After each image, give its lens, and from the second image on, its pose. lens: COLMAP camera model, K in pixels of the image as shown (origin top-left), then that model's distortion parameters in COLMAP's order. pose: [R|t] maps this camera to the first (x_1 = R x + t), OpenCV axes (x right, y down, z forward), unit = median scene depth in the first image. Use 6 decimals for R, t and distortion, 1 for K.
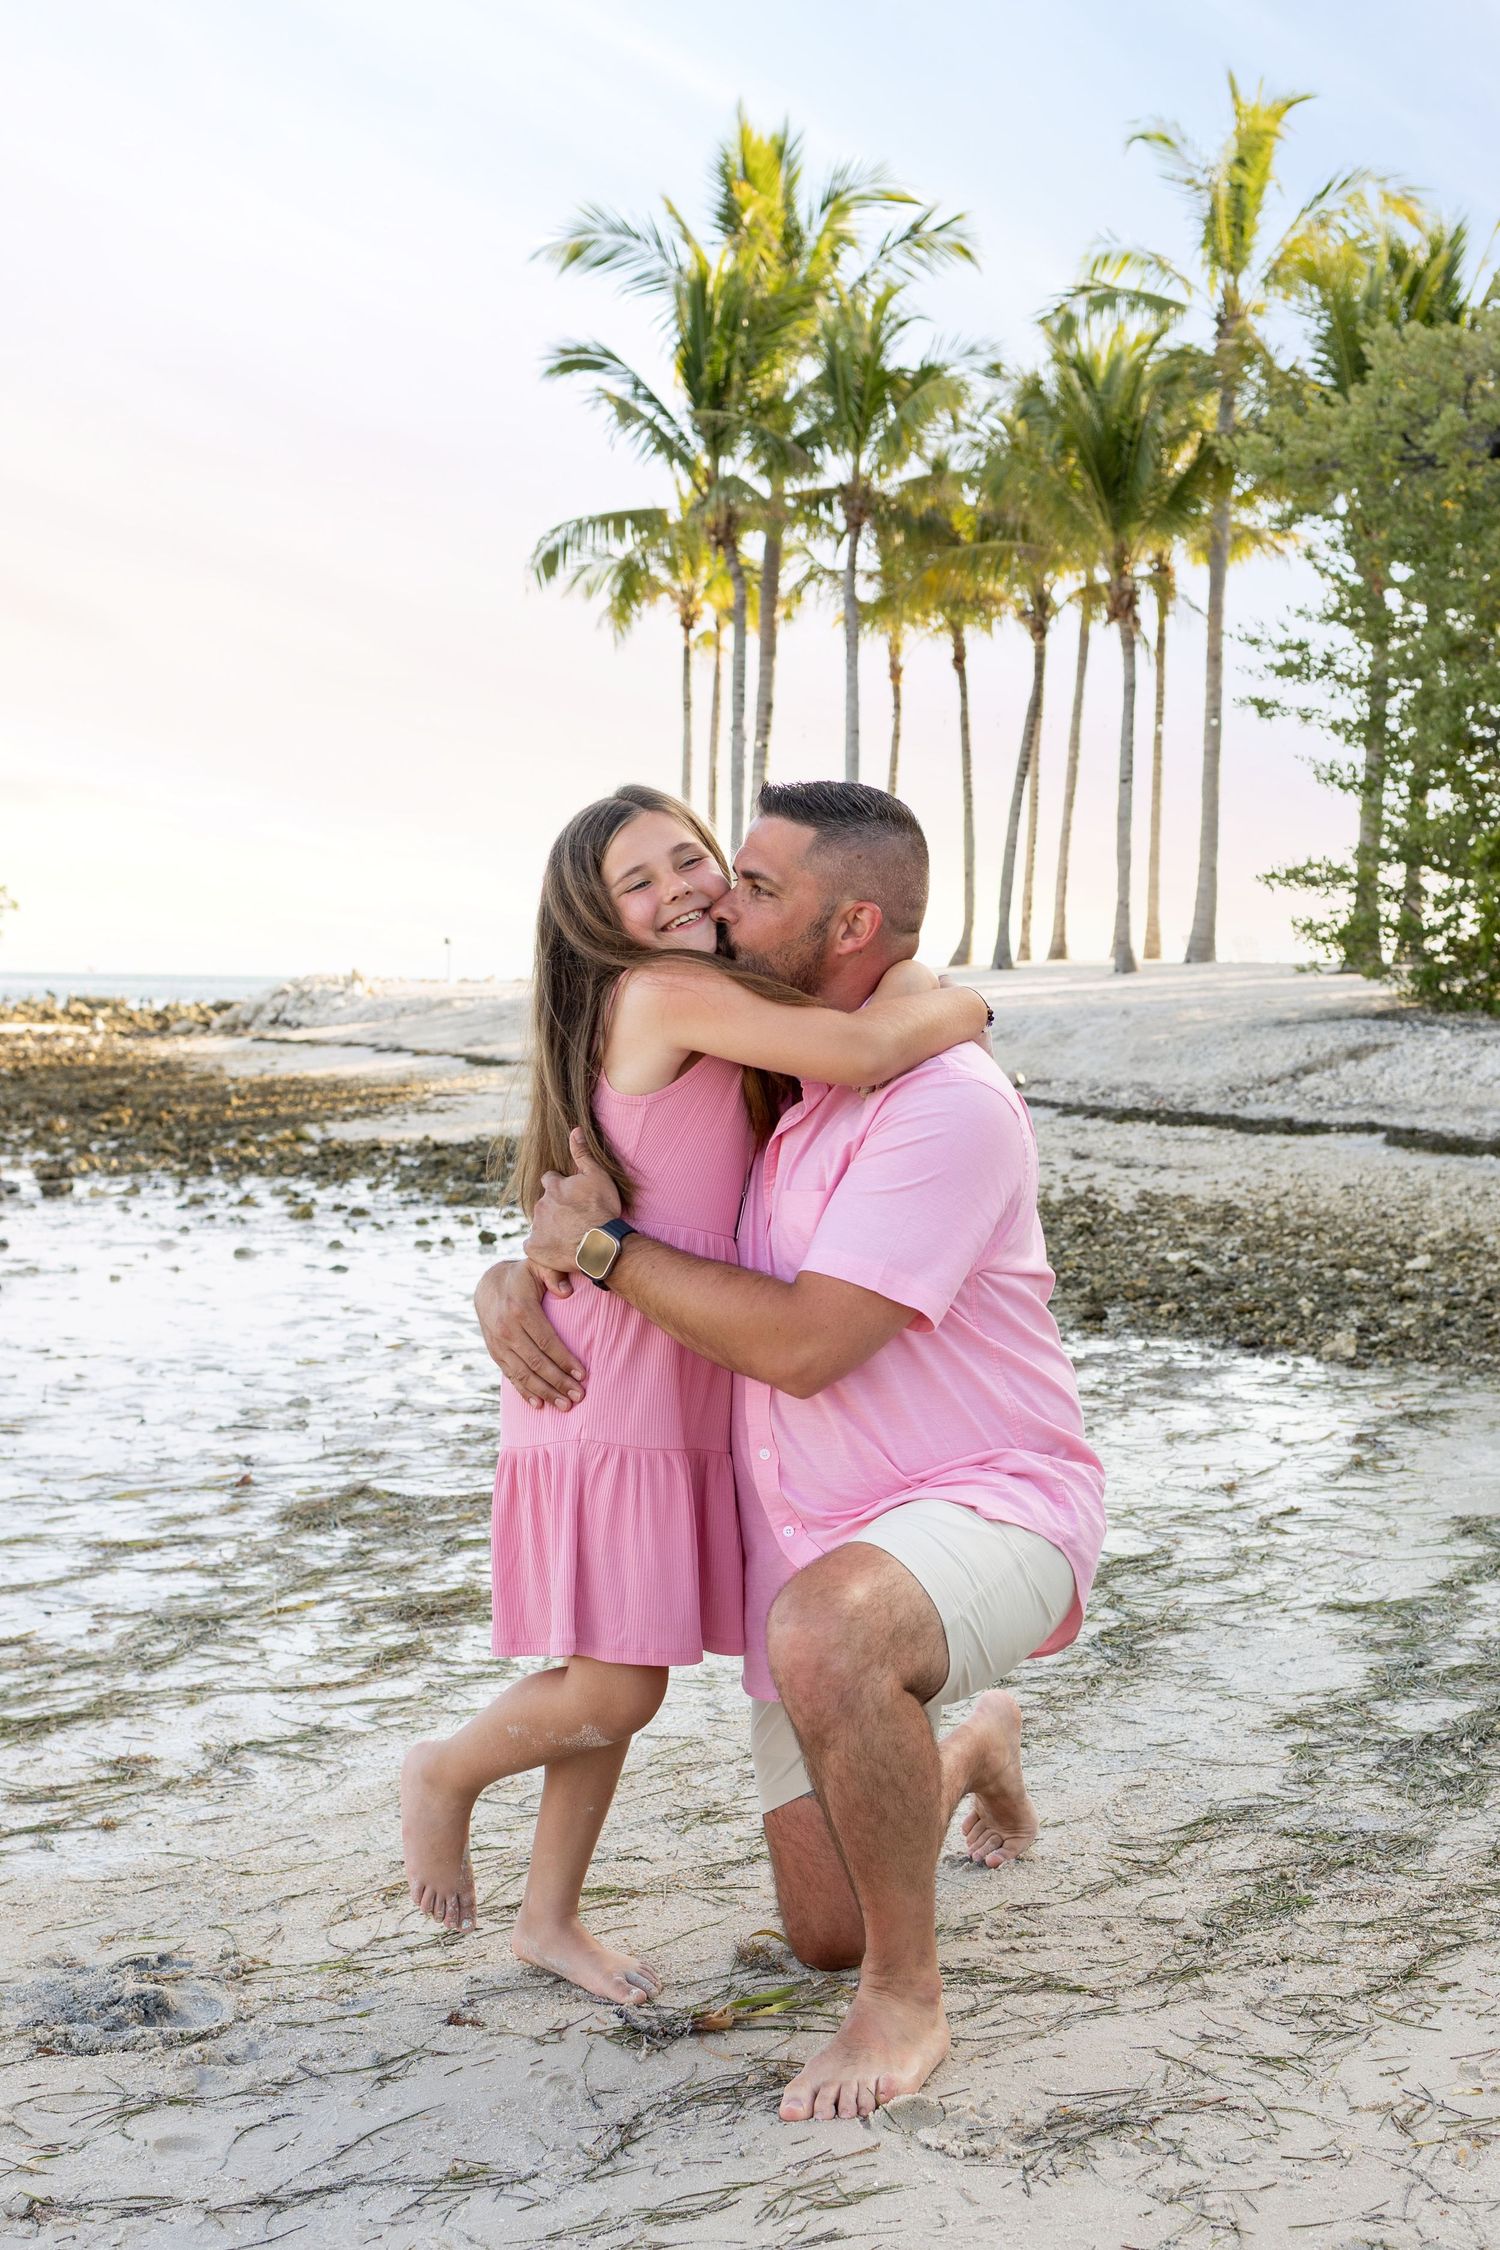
lens RADIAL K [[2794.4, 0, 793.4], [0, 2794.4, 1163.7], [0, 0, 1]] dist [0.023636, 0.017337]
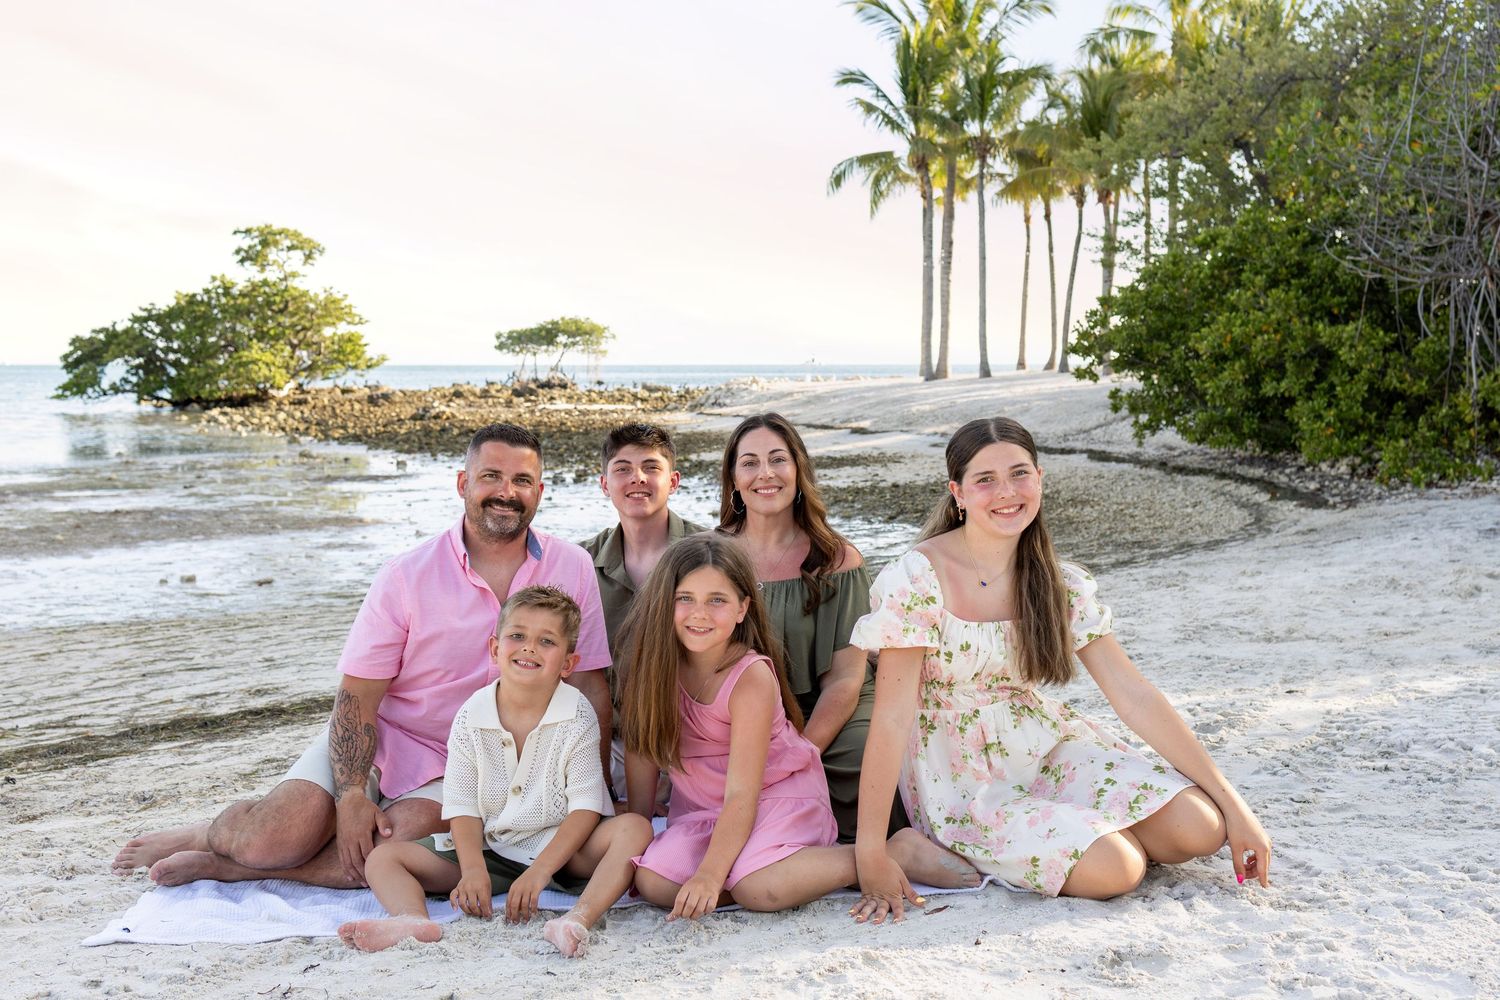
lens RADIAL K [[1582.2, 0, 751.5], [0, 1582.2, 531.6], [0, 0, 1]] dist [0.041014, 0.000376]
pose [[0.982017, -0.001955, -0.188783, 0.131729], [0.009026, 0.999289, 0.036603, 0.003381], [0.188577, -0.037649, 0.981337, -0.322137]]
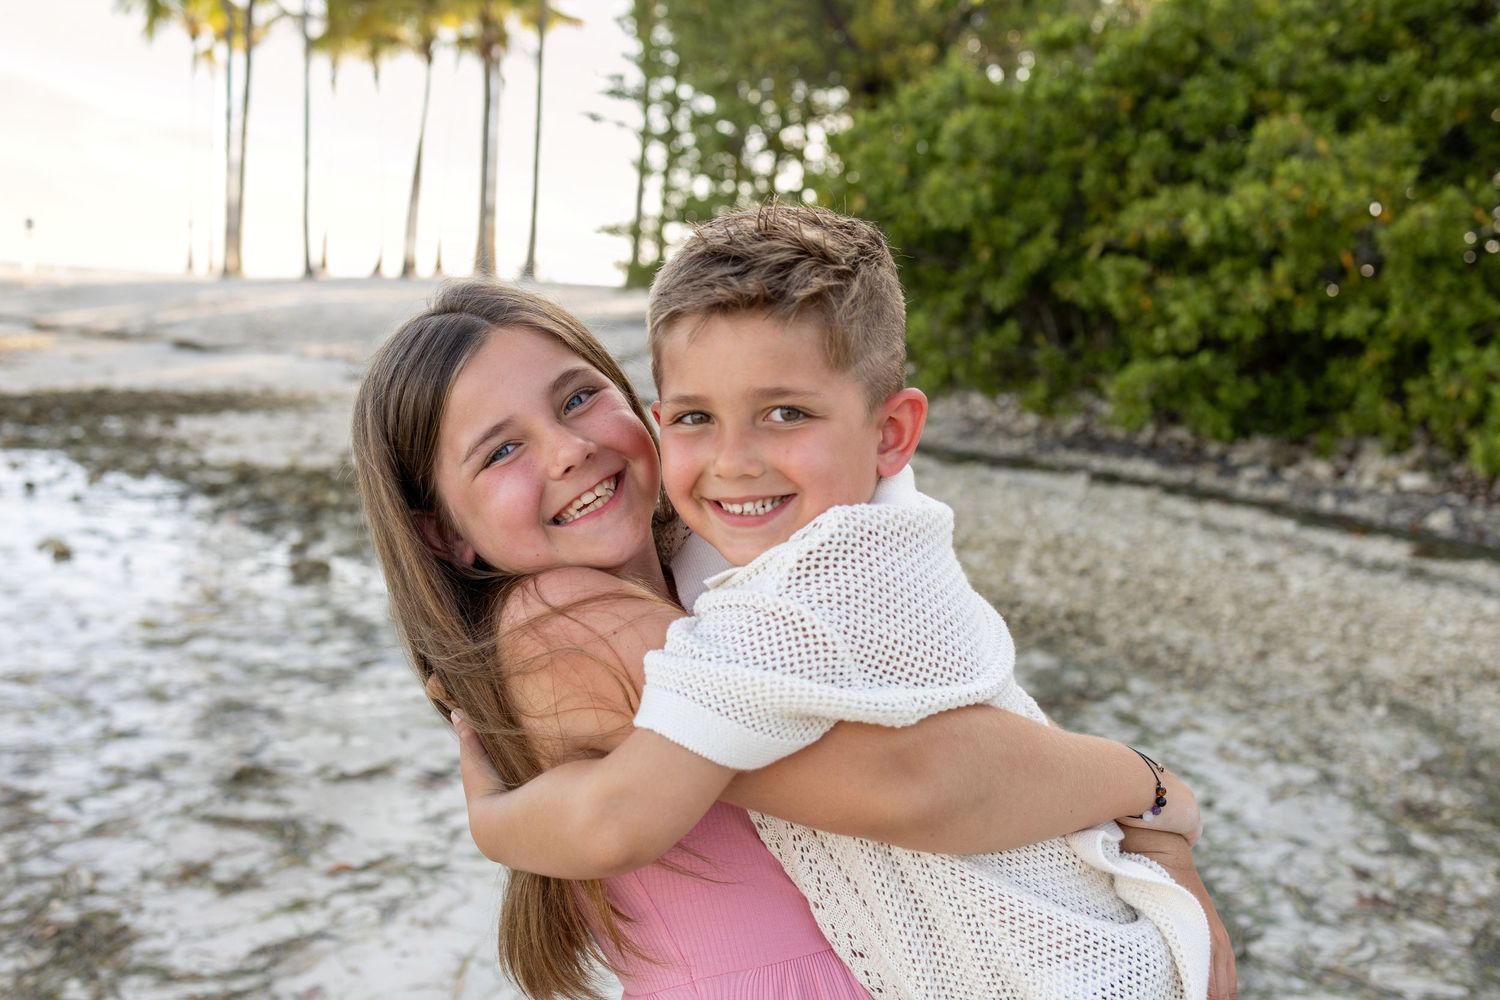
lens RADIAL K [[1616.1, 0, 750.0], [0, 1616.1, 500.0], [0, 0, 1]] dist [-0.032364, -0.007415]
pose [[0.956294, 0.004512, 0.292371, -0.005521], [-0.024633, 0.997570, 0.065176, -0.013454], [-0.291366, -0.069530, 0.954081, 0.124274]]
